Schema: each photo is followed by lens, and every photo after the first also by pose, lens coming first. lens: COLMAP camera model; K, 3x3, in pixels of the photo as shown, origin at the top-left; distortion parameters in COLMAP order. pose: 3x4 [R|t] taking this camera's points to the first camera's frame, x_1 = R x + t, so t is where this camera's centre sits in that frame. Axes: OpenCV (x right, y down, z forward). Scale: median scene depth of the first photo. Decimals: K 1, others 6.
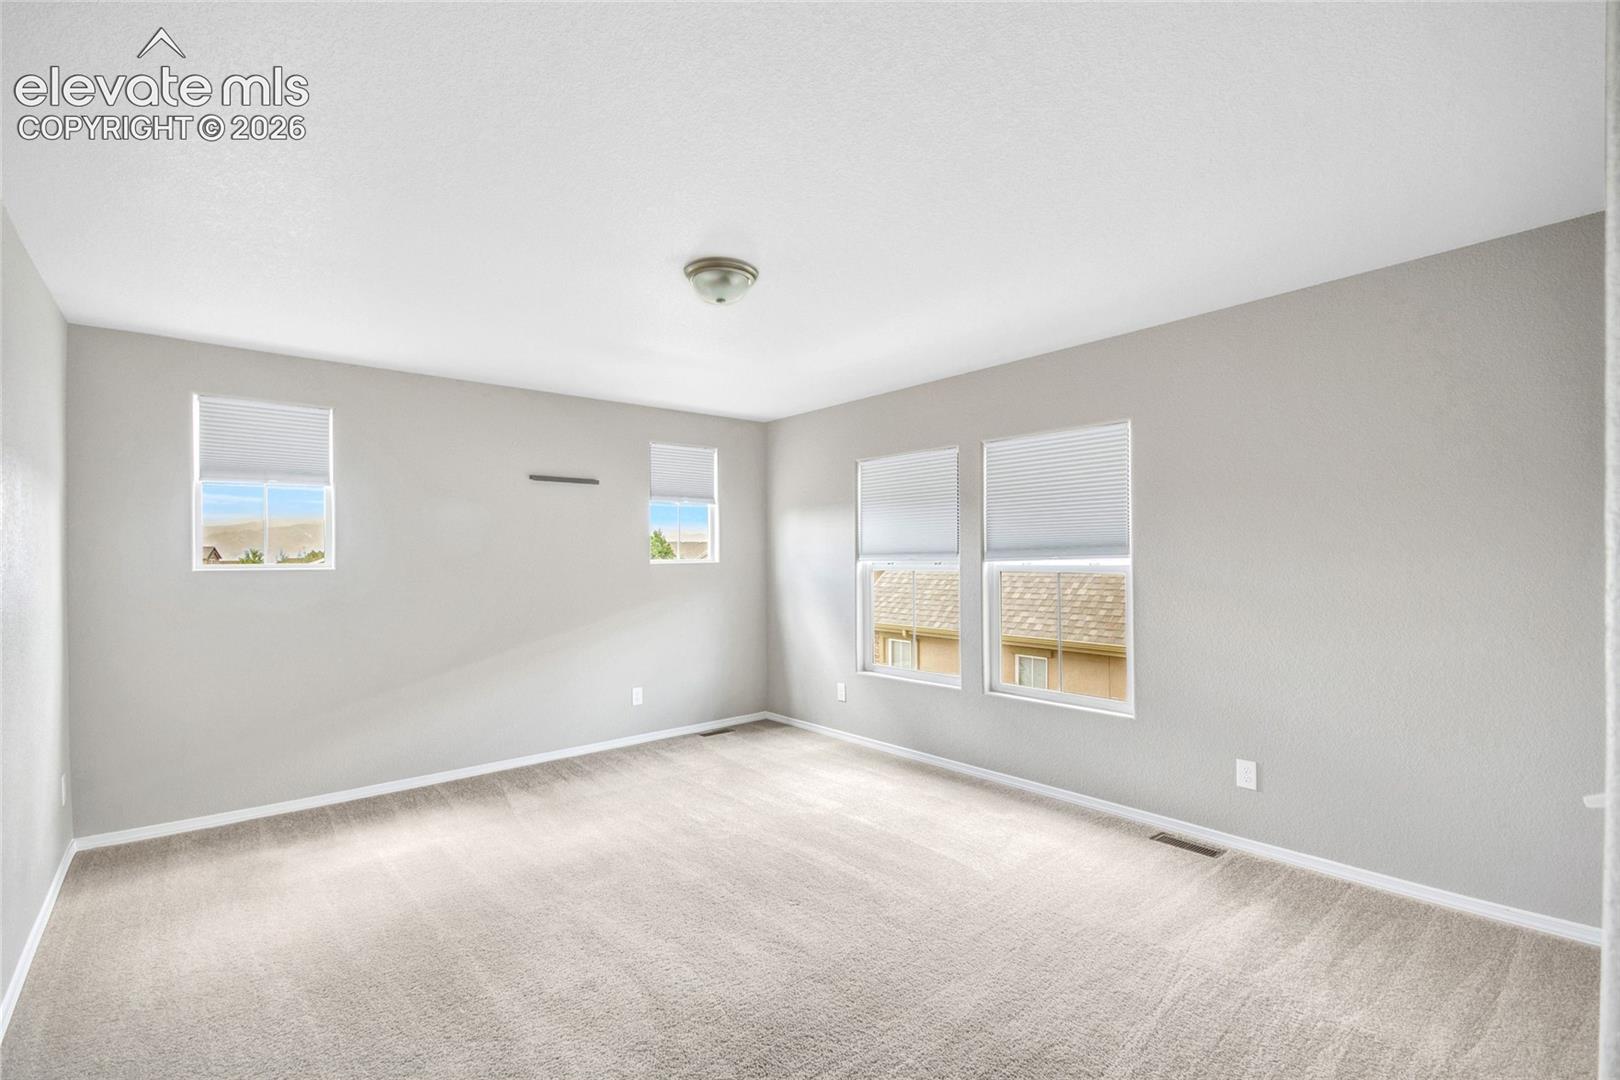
lens RADIAL K [[731.4, 0, 788.3], [0, 731.4, 557.6], [0, 0, 1]] dist [-0.001615, -0.000623]
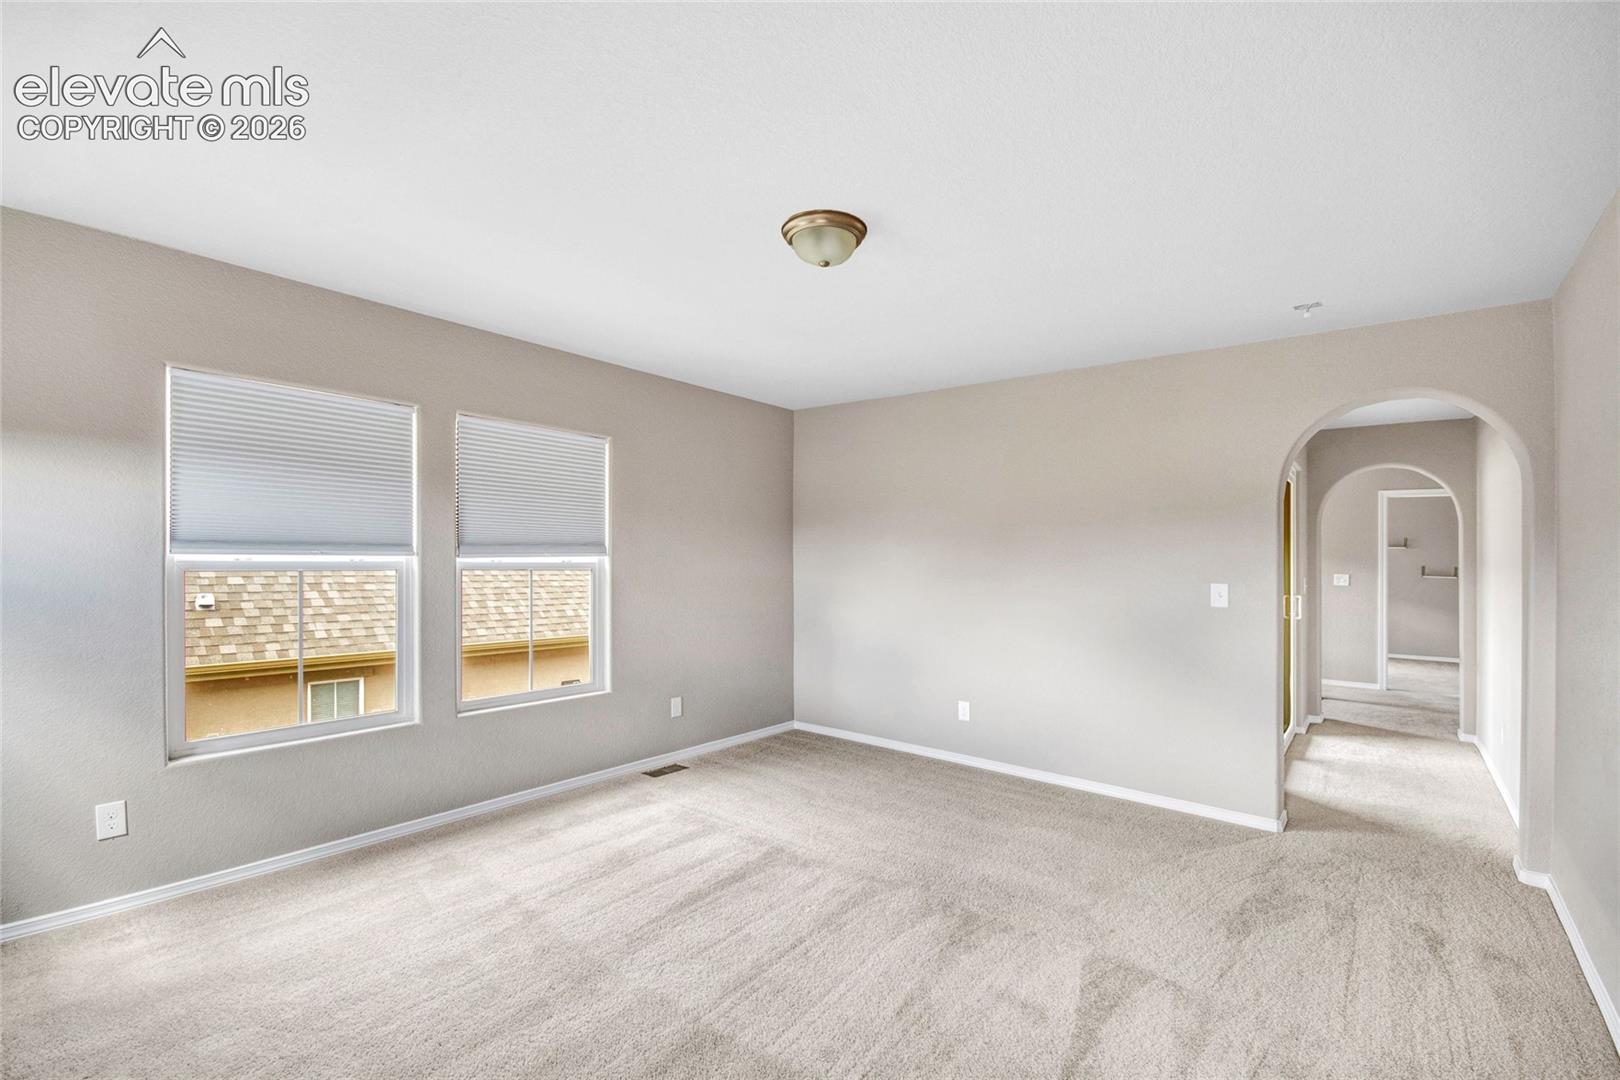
lens RADIAL K [[731.4, 0, 788.3], [0, 731.4, 557.6], [0, 0, 1]] dist [-0.001615, -0.000623]
pose [[-0.205841, 0.003065, 0.978581, -0.625828], [-0.010982, 0.999925, -0.005442, 0.005889], [-0.978524, -0.011867, -0.205792, 0.818745]]
